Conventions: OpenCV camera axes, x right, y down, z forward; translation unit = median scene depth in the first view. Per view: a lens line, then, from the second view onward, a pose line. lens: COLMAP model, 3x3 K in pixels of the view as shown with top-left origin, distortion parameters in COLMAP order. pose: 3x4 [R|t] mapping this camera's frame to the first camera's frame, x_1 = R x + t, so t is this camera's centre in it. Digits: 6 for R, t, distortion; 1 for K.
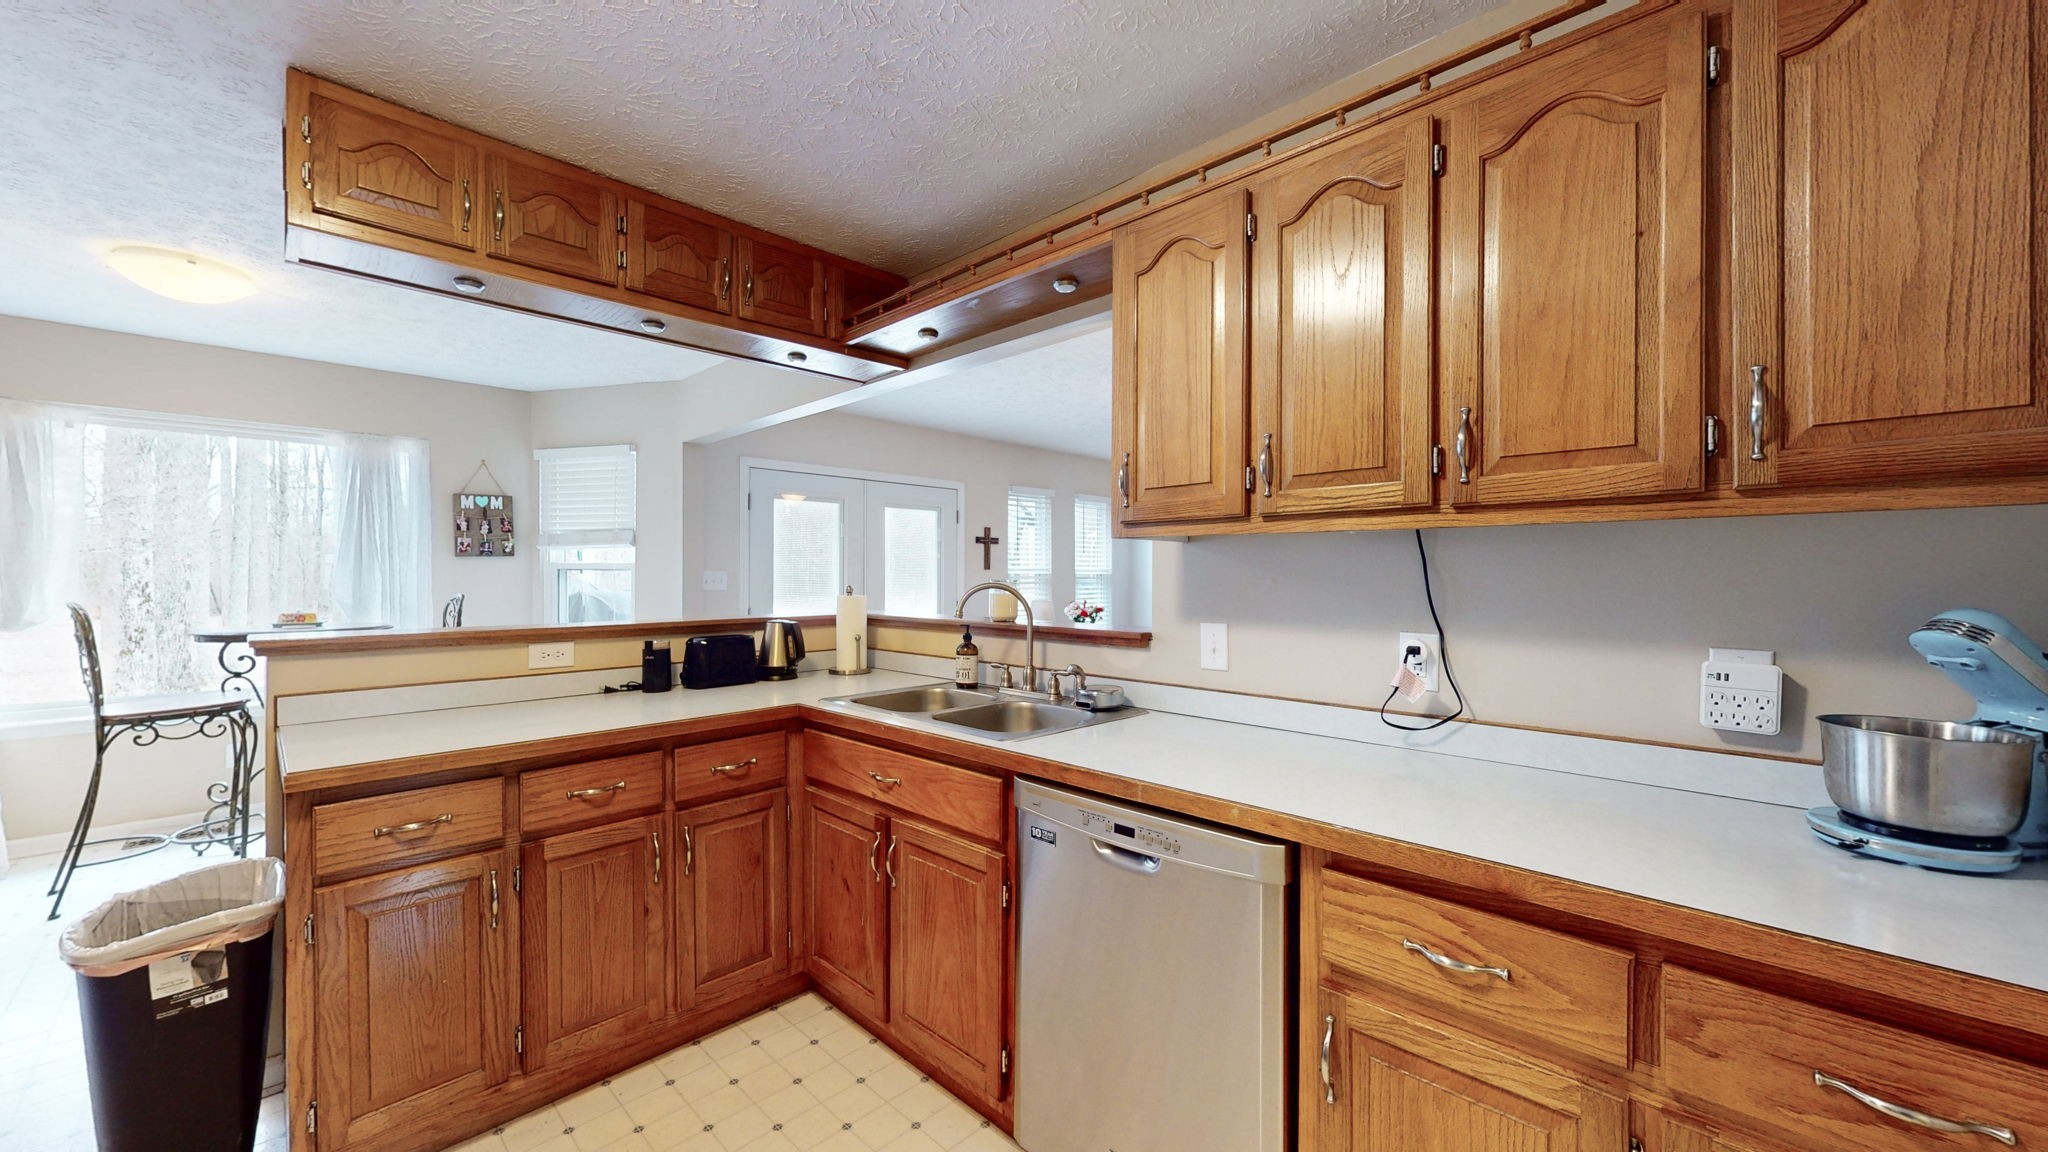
lens RADIAL K [[757.9, 0, 1028.8], [0, 757.9, 582.3], [0, 0, 1]] dist [-0.005790, 0.000096]
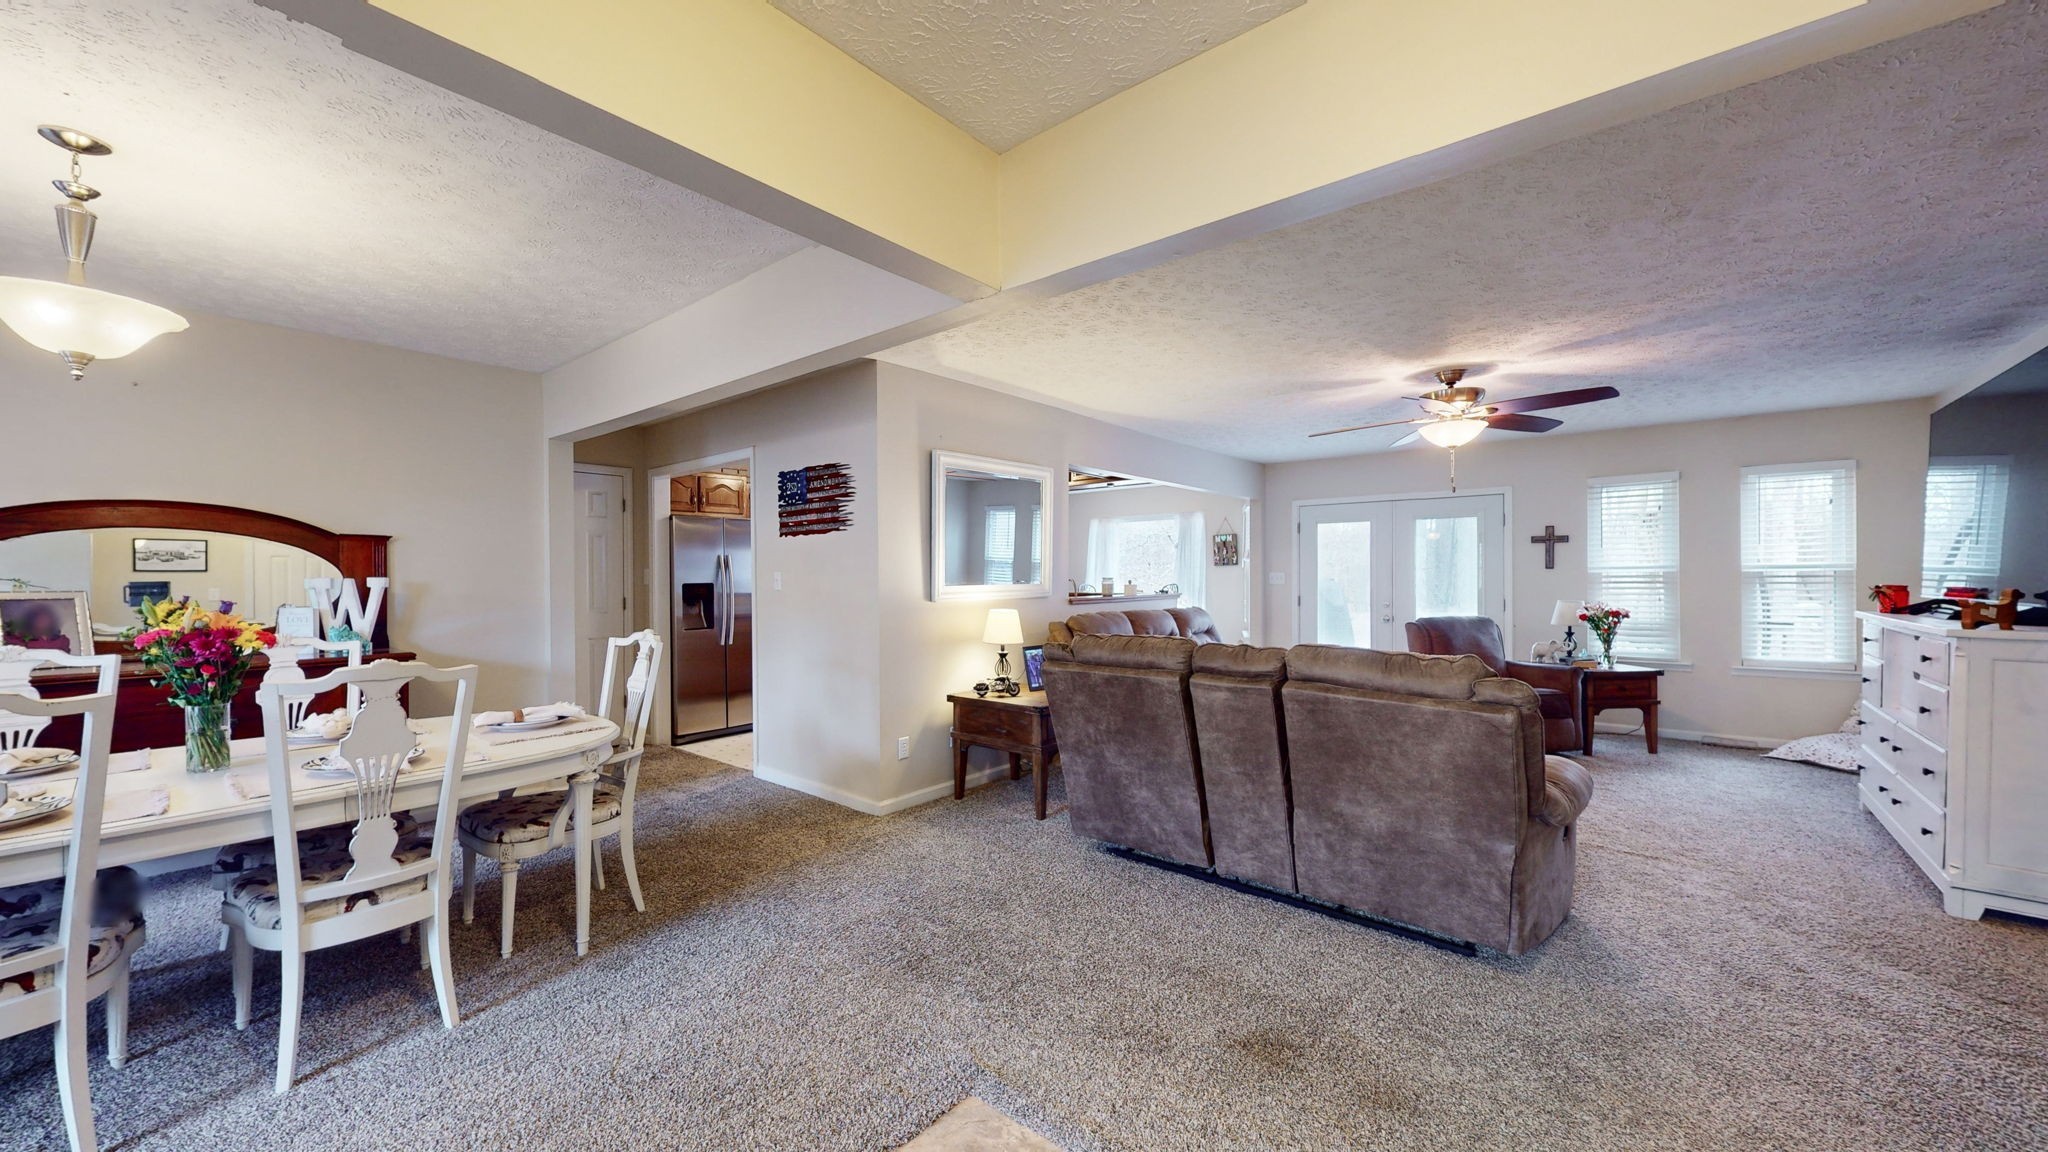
lens RADIAL K [[757.9, 0, 1022.7], [0, 757.9, 577.0], [0, 0, 1]] dist [-0.005790, 0.000096]
pose [[0.076247, 0.002594, -0.997086, 0.914588], [-0.003992, 0.999989, 0.002296, -0.005429], [0.997081, 0.003806, 0.076256, 0.242167]]
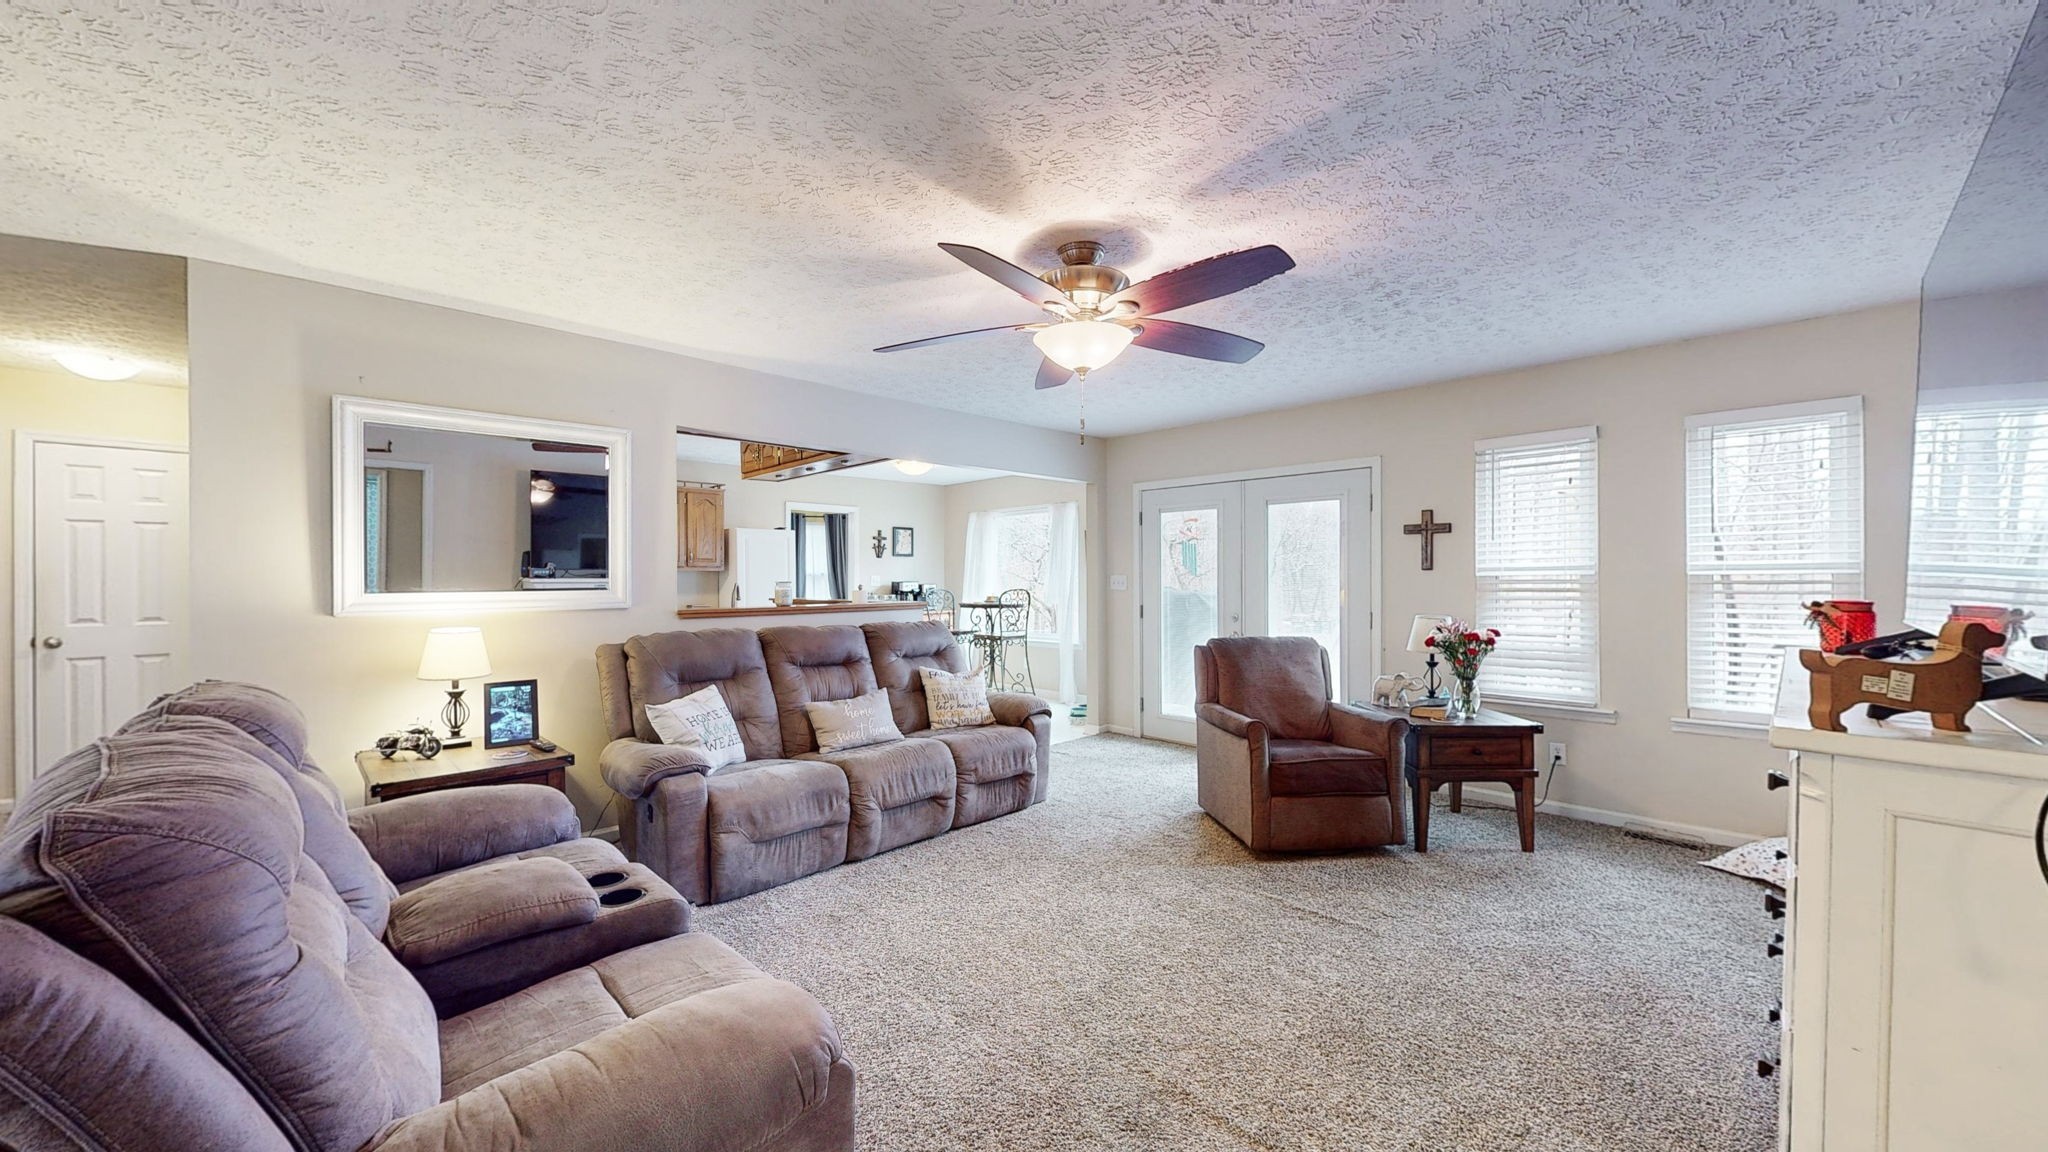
lens RADIAL K [[757.9, 0, 1027.6], [0, 757.9, 581.4], [0, 0, 1]] dist [-0.005790, 0.000096]
pose [[-0.018297, 0.005449, -0.999818, 0.681363], [-0.005844, 0.999967, 0.005556, -0.008288], [0.999816, 0.005945, -0.018265, 0.663149]]
